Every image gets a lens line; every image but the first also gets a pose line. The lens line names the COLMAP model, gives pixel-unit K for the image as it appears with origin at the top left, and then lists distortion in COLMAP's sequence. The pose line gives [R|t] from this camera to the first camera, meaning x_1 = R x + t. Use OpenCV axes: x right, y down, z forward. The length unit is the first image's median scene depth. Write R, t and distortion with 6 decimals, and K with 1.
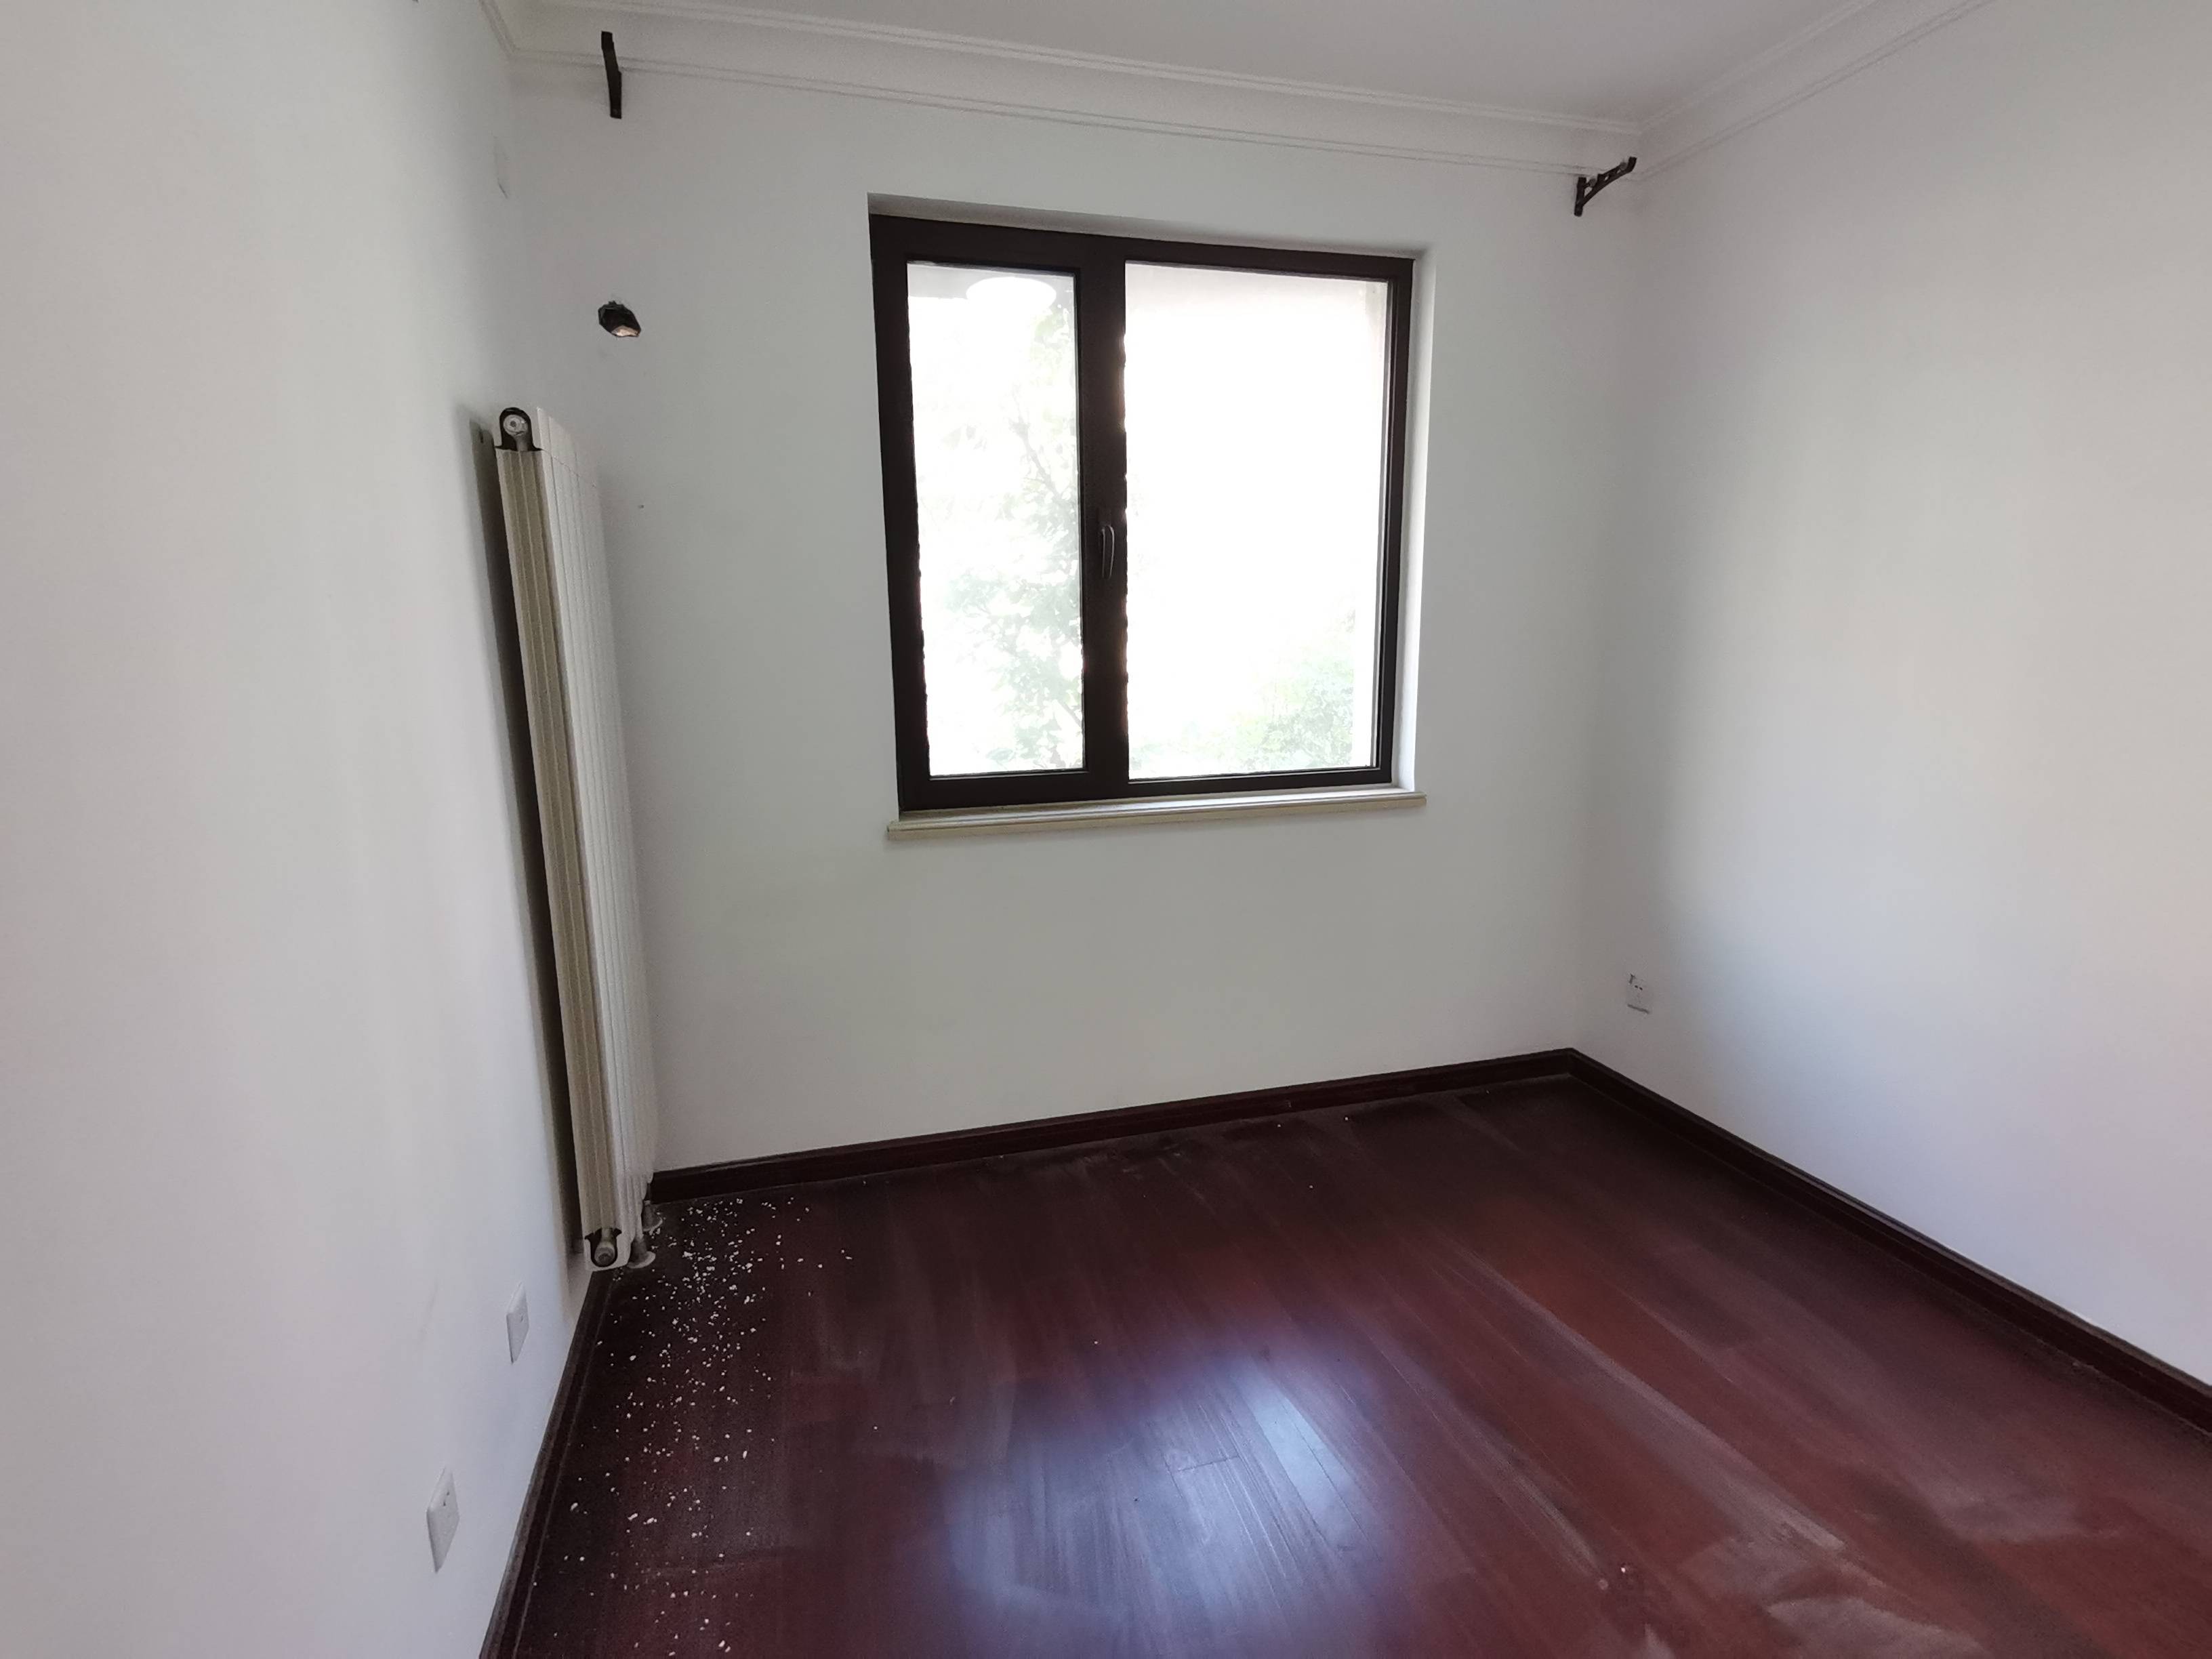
lens RADIAL K [[1097.0, 0, 1112.7], [0, 1097.0, 842.1], [0, 0, 1]] dist [0.040725, -0.022544]
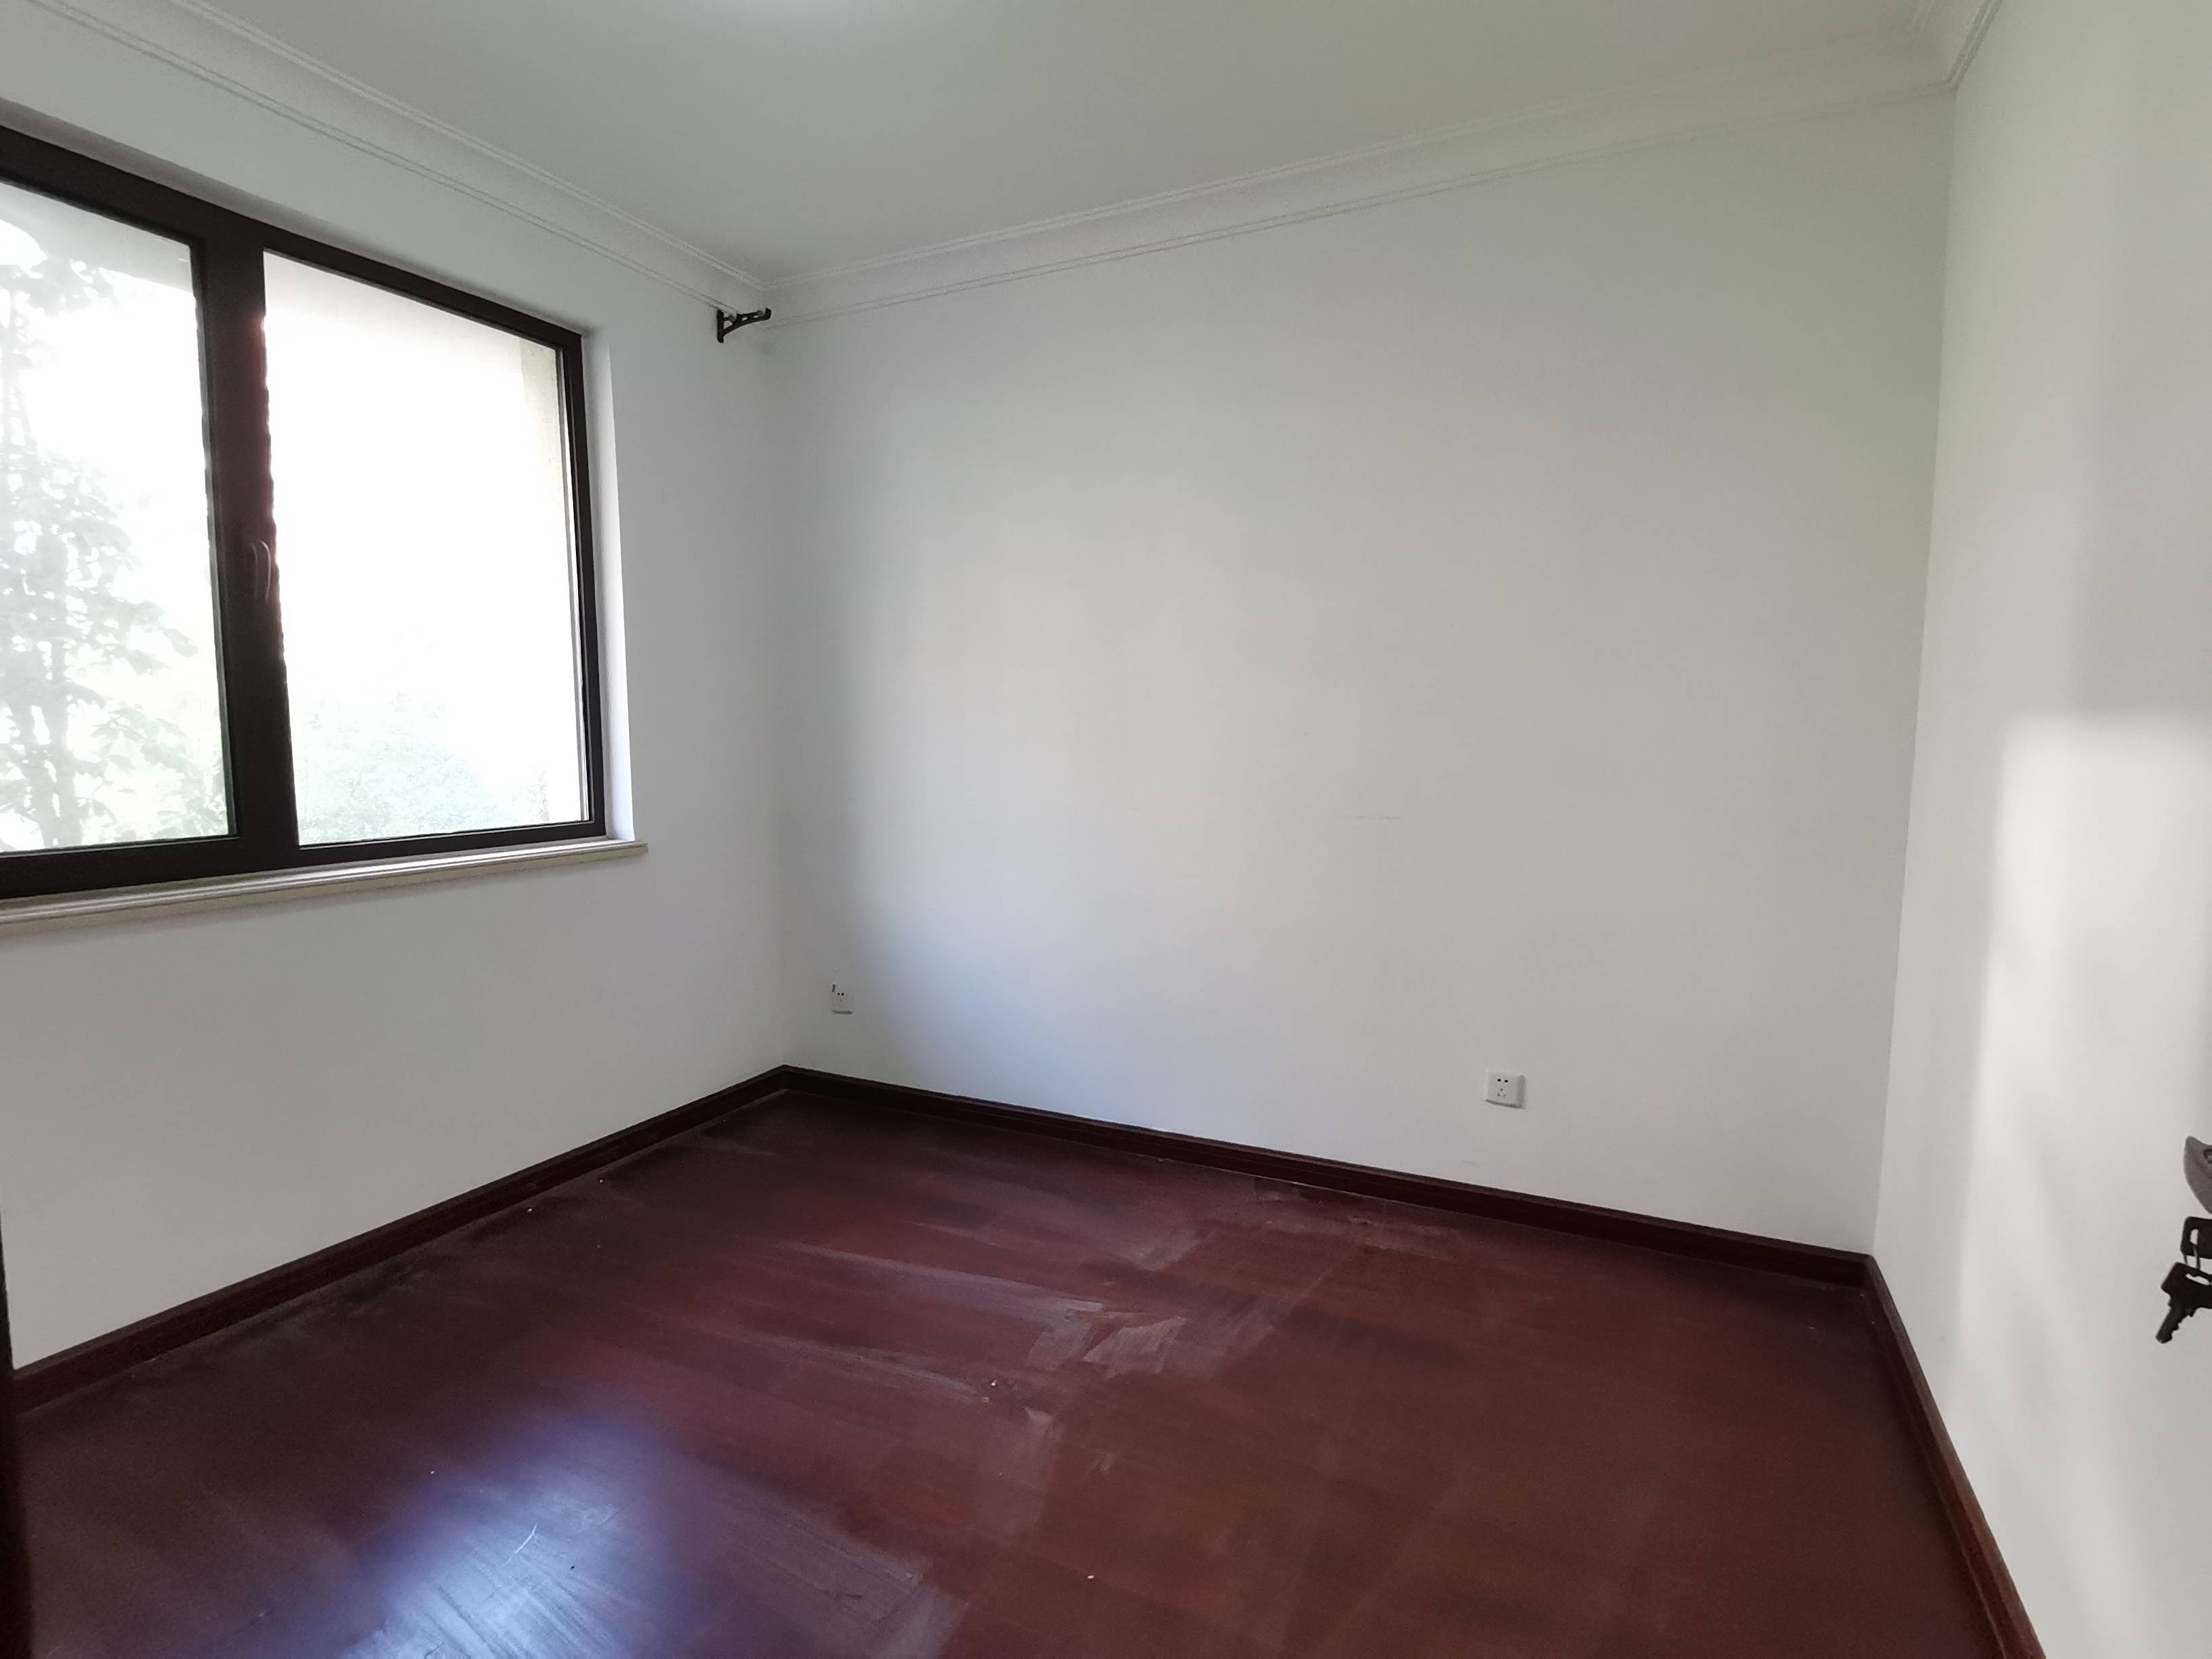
lens RADIAL K [[1097.0, 0, 1112.7], [0, 1097.0, 842.1], [0, 0, 1]] dist [0.040725, -0.022544]
pose [[0.662676, -0.064678, 0.746108, -0.213401], [0.135369, 0.990198, -0.034394, 0.054599], [-0.736570, 0.123792, 0.664936, -0.015434]]
